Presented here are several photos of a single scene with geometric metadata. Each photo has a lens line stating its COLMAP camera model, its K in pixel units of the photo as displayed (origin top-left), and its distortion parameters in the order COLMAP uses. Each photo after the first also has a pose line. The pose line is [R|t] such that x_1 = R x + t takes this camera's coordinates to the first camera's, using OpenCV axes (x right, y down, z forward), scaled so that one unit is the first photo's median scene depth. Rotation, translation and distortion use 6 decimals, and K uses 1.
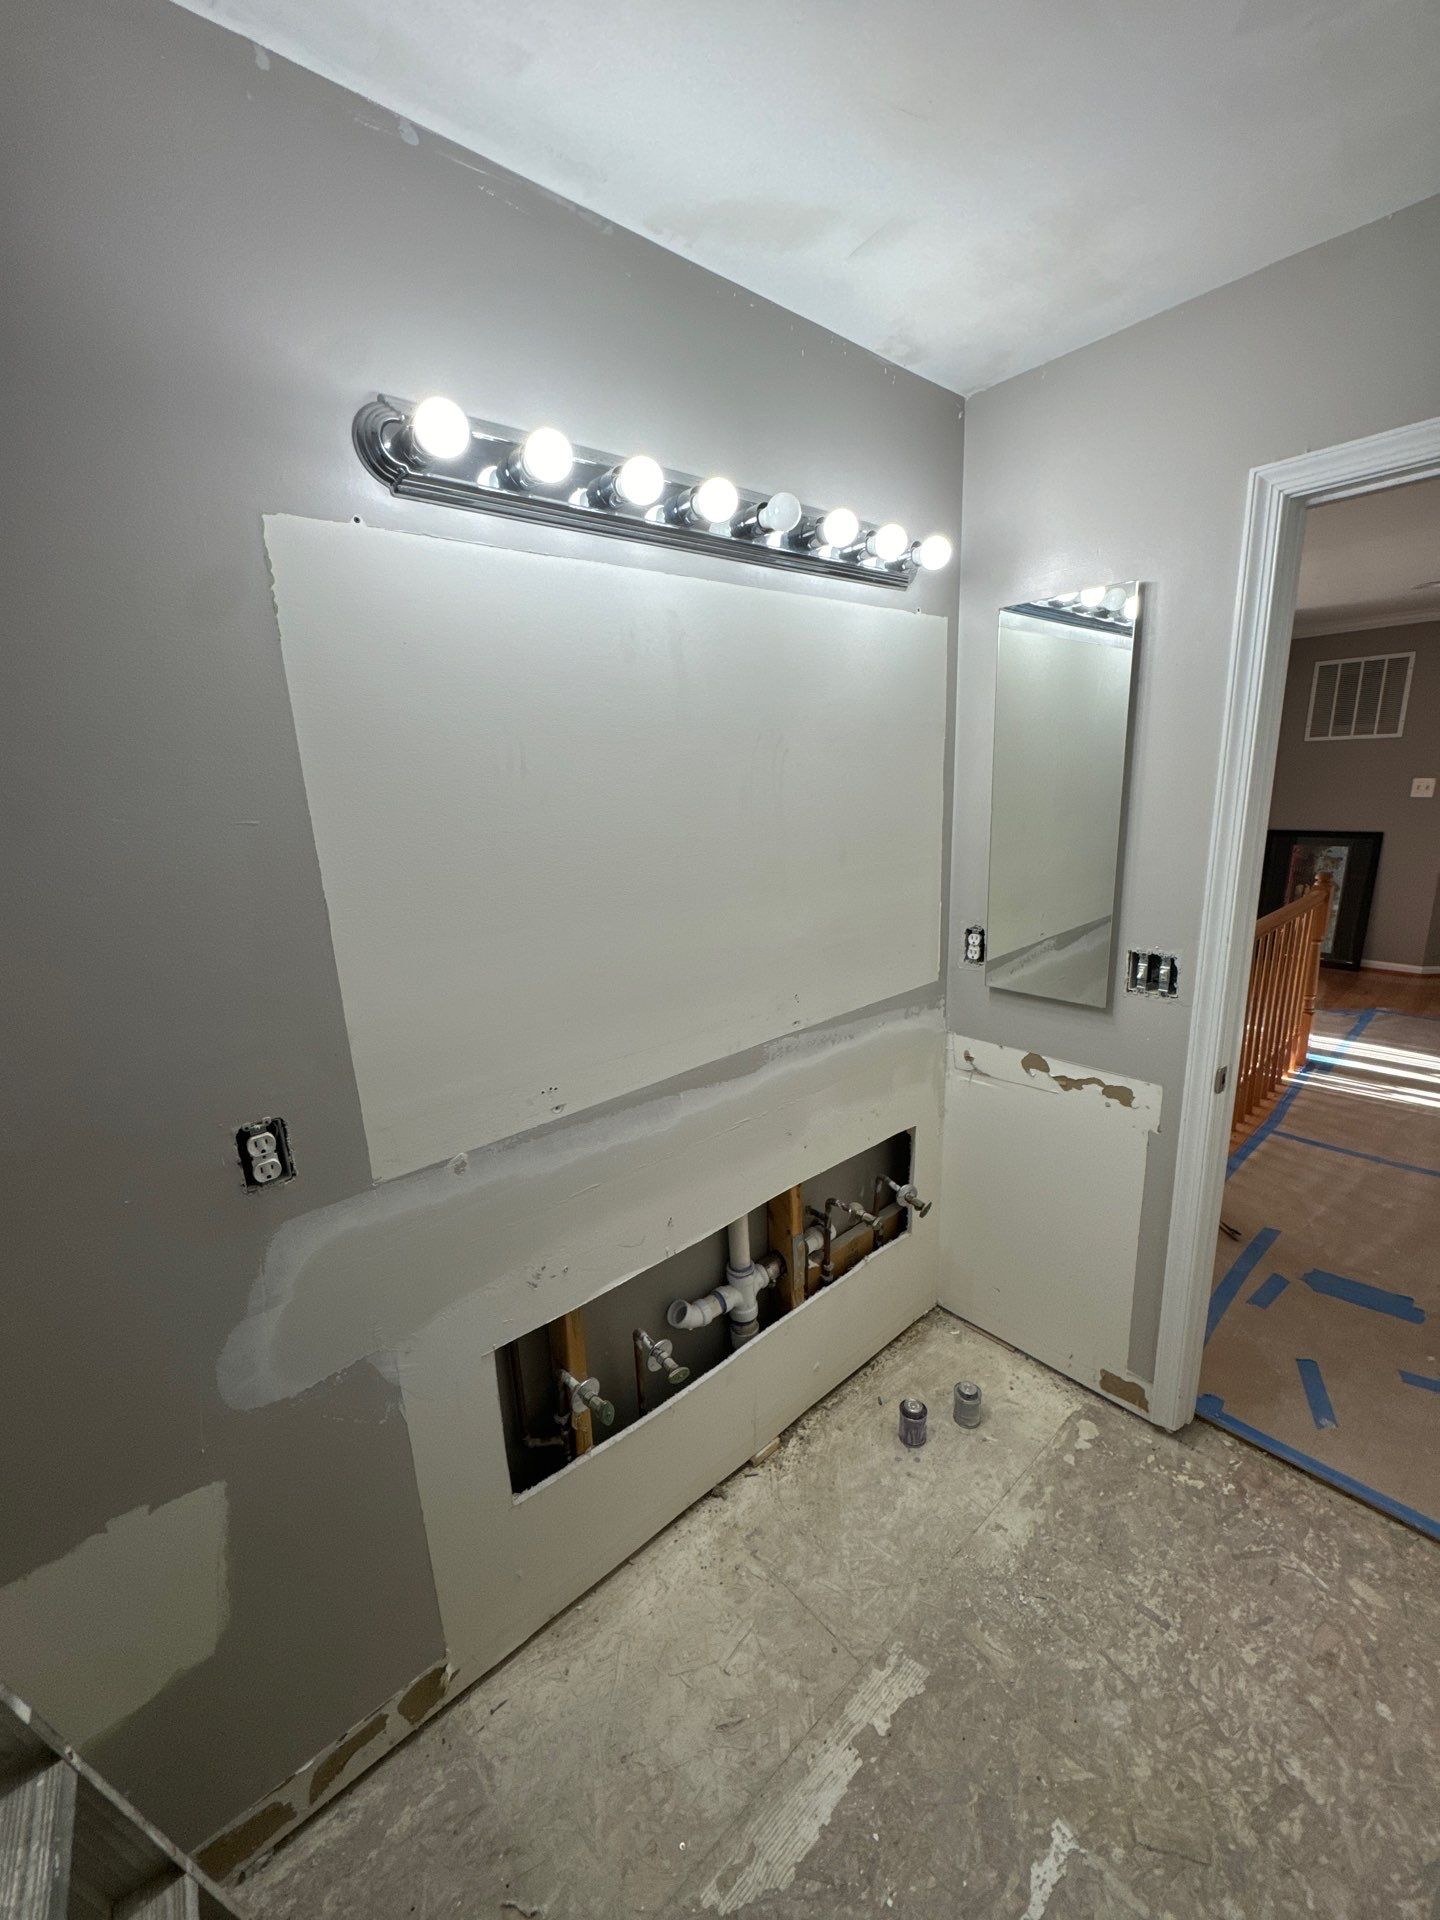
lens RADIAL K [[767.2, 0, 717.9], [0, 767.2, 960.6], [0, 0, 1]] dist [-0.003966, 0.002231]
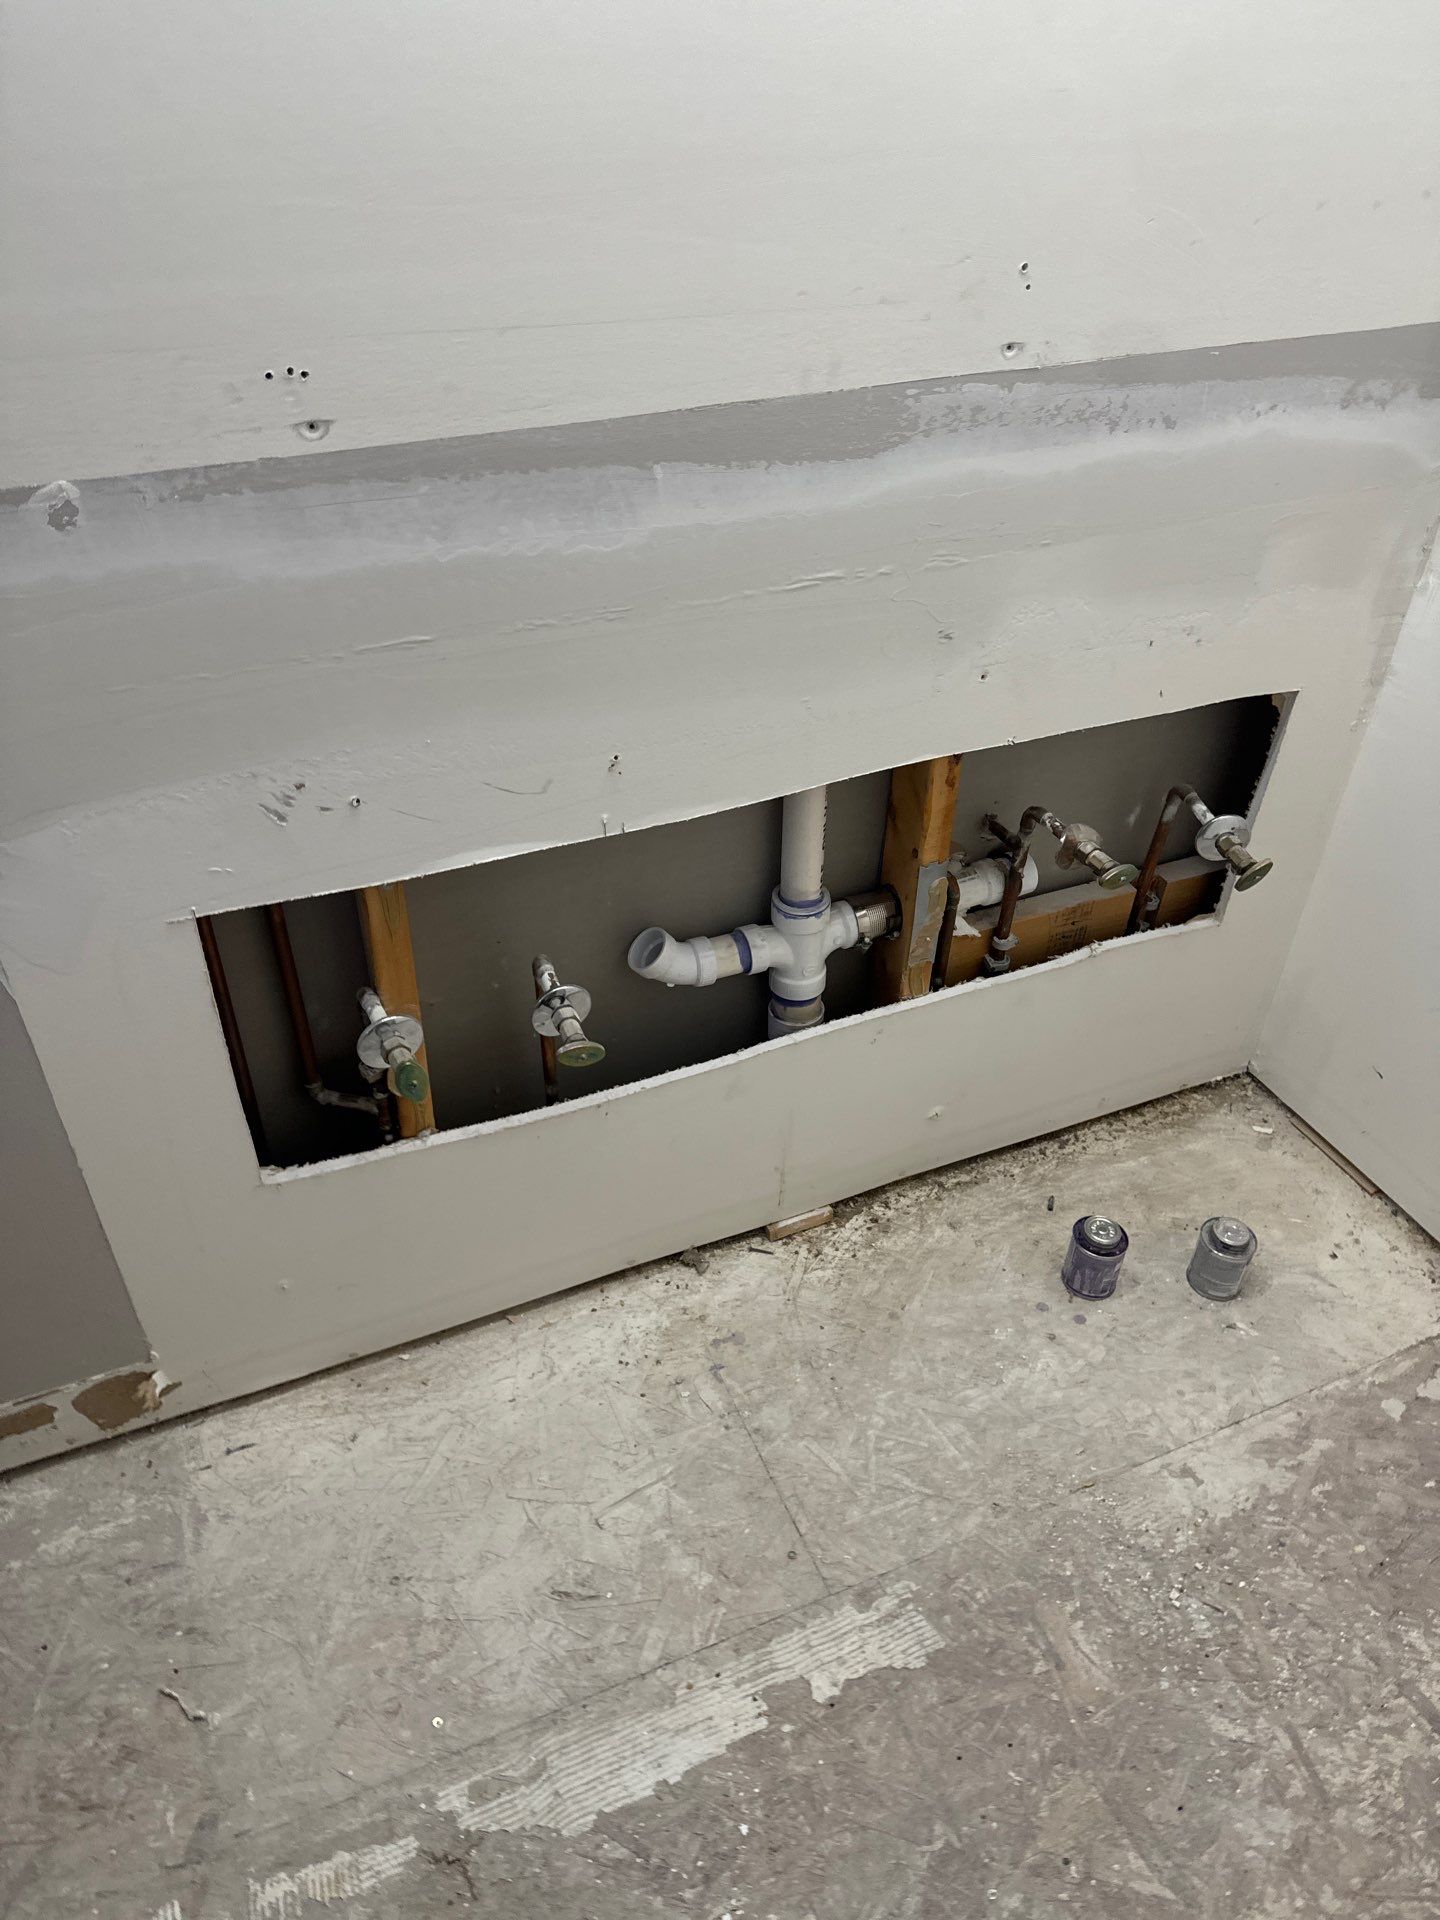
lens RADIAL K [[1343.4, 0, 717.4], [0, 1343.4, 951.8], [0, 0, 1]] dist [0.005048, -0.012745]
pose [[0.949840, 0.230185, -0.211706, 0.197007], [-0.125230, 0.900250, 0.416975, 0.103404], [0.286569, -0.369547, 0.883919, 0.272979]]
